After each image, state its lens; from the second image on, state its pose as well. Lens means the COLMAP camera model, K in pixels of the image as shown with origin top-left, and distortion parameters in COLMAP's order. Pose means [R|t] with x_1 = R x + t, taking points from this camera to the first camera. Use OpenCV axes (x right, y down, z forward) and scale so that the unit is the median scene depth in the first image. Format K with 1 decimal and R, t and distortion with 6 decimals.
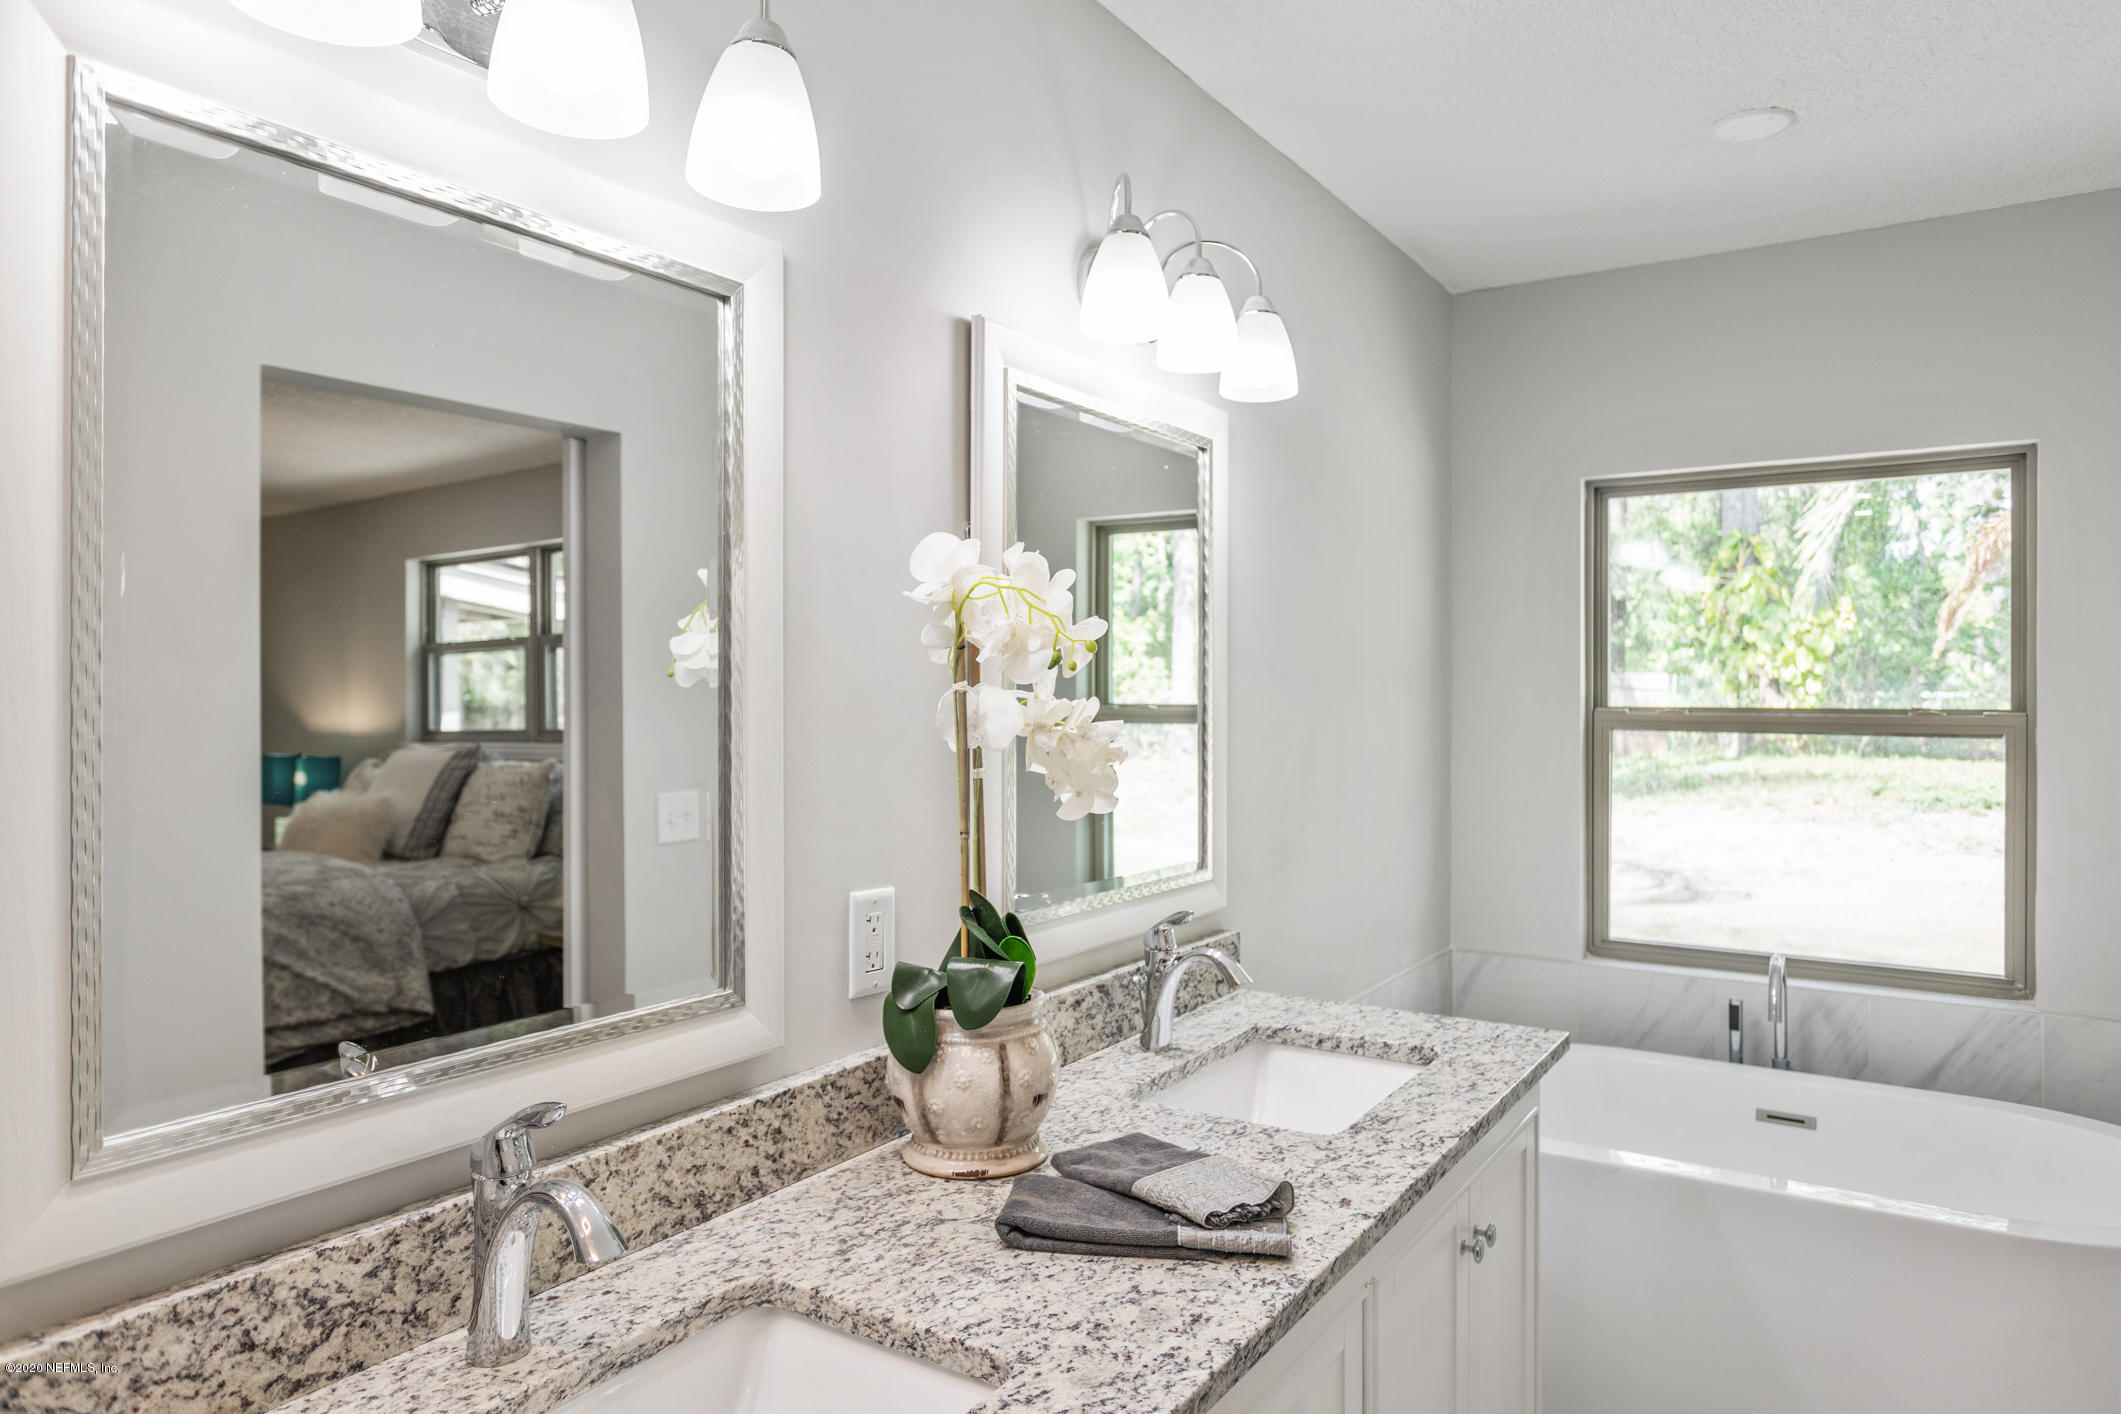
lens RADIAL K [[1337.2, 0, 1056.7], [0, 1337.2, 712.5], [0, 0, 1]] dist [-0.017033, 0.012209]
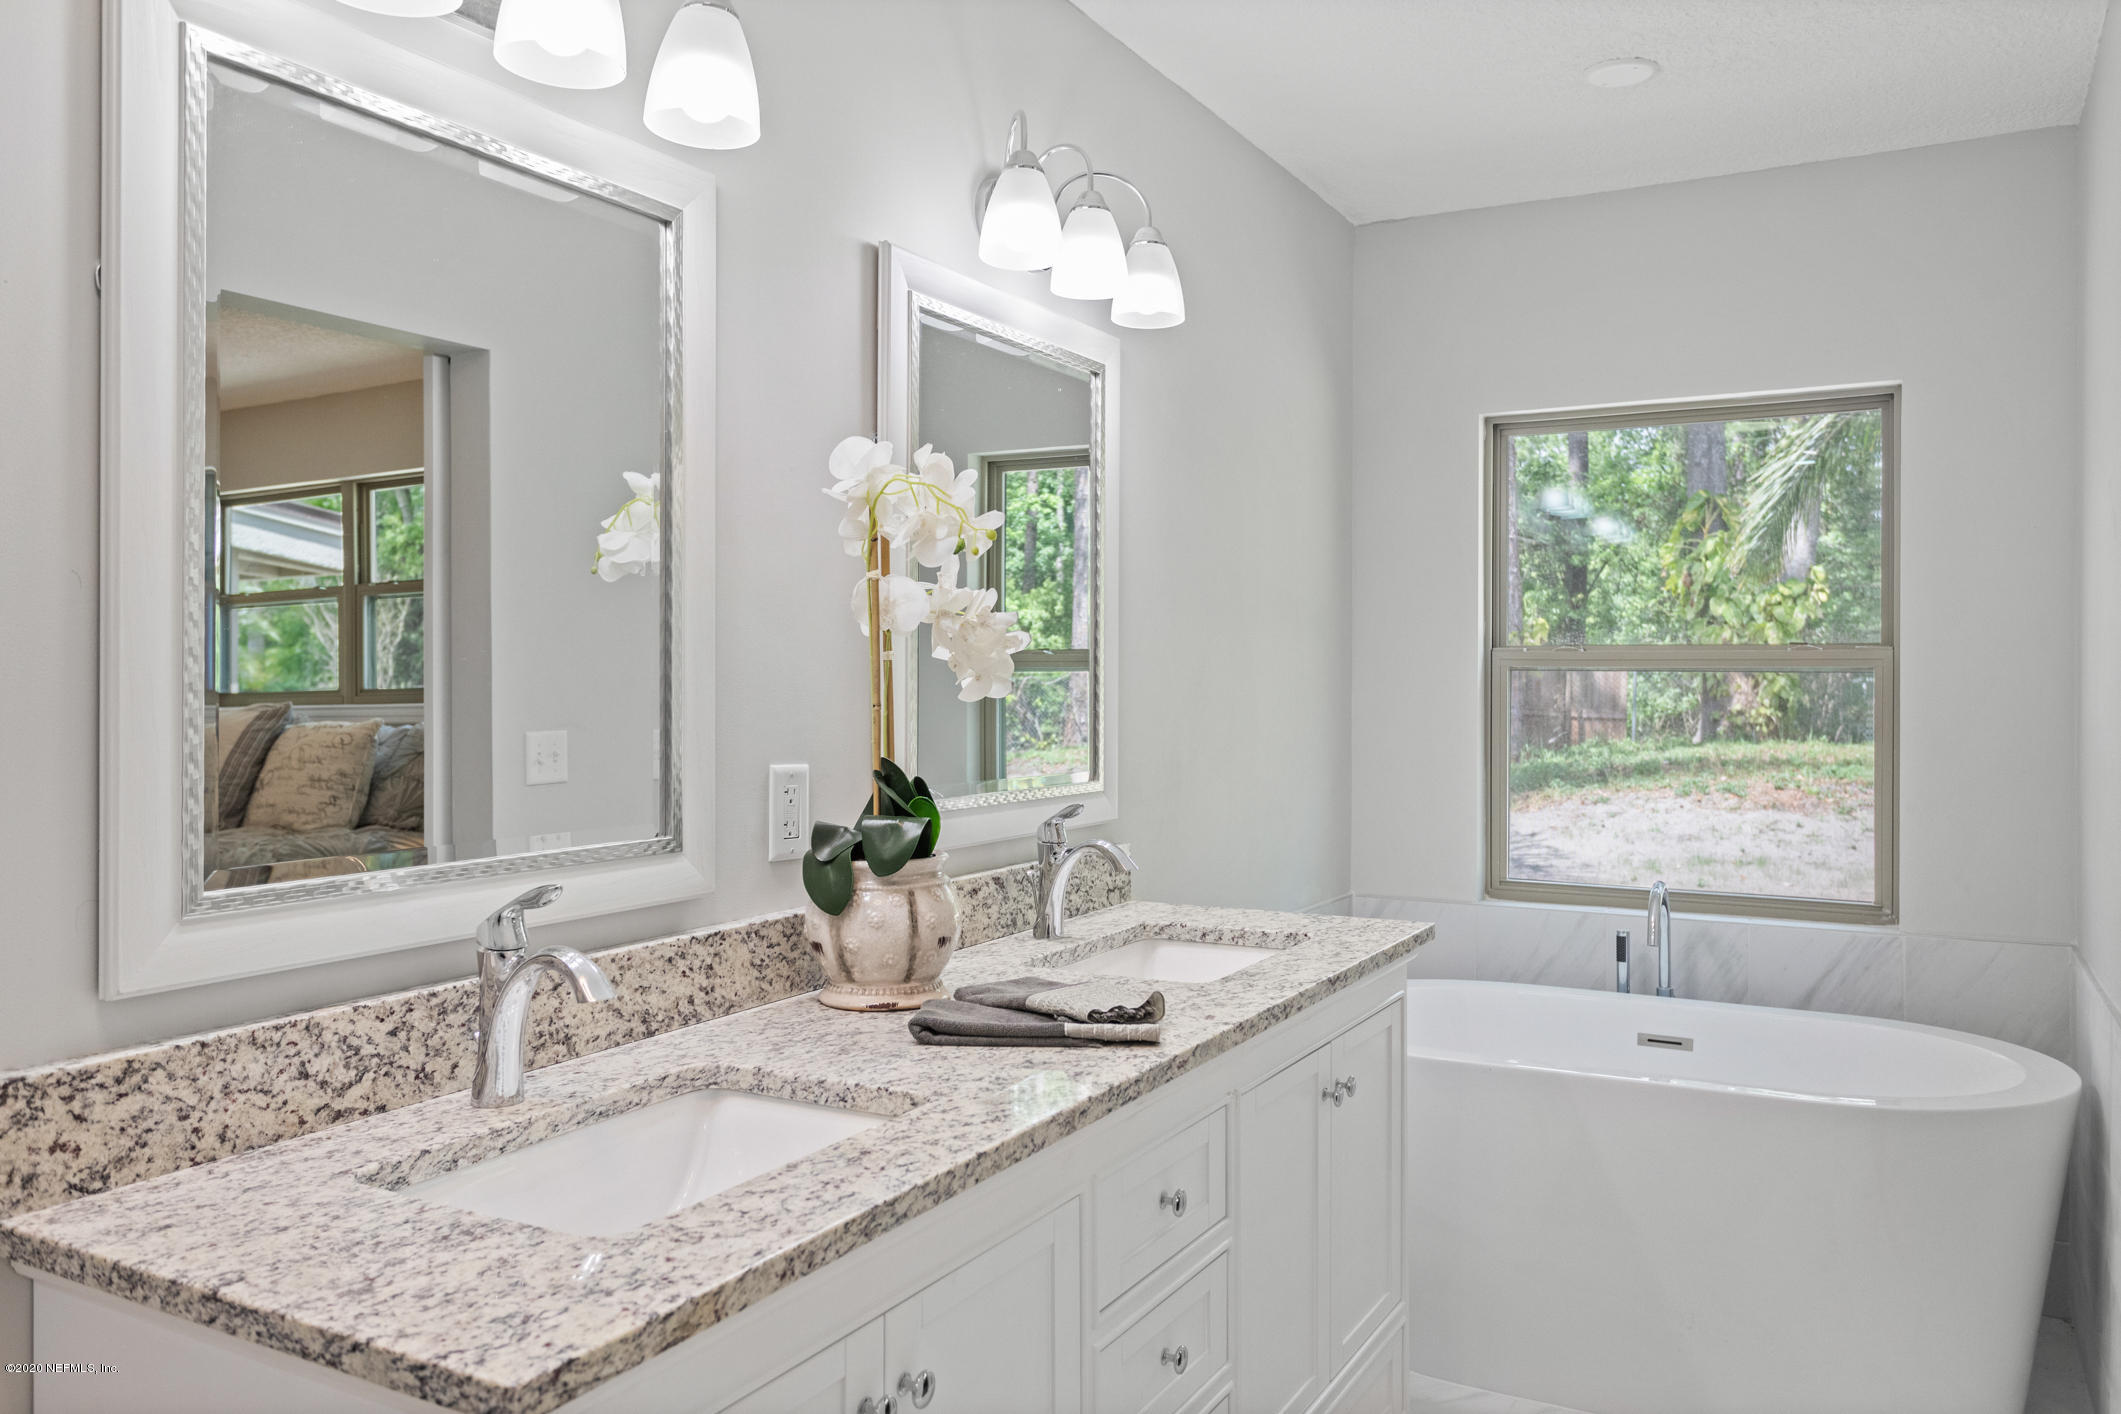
lens RADIAL K [[1582.1, 0, 1058.4], [0, 1582.1, 700.2], [0, 0, 1]] dist [0.005404, -0.007387]
pose [[0.997013, 0.002463, 0.077200, -0.017617], [-0.002349, 0.999996, -0.001569, 0.078157], [-0.077204, 0.001383, 0.997014, -0.297007]]
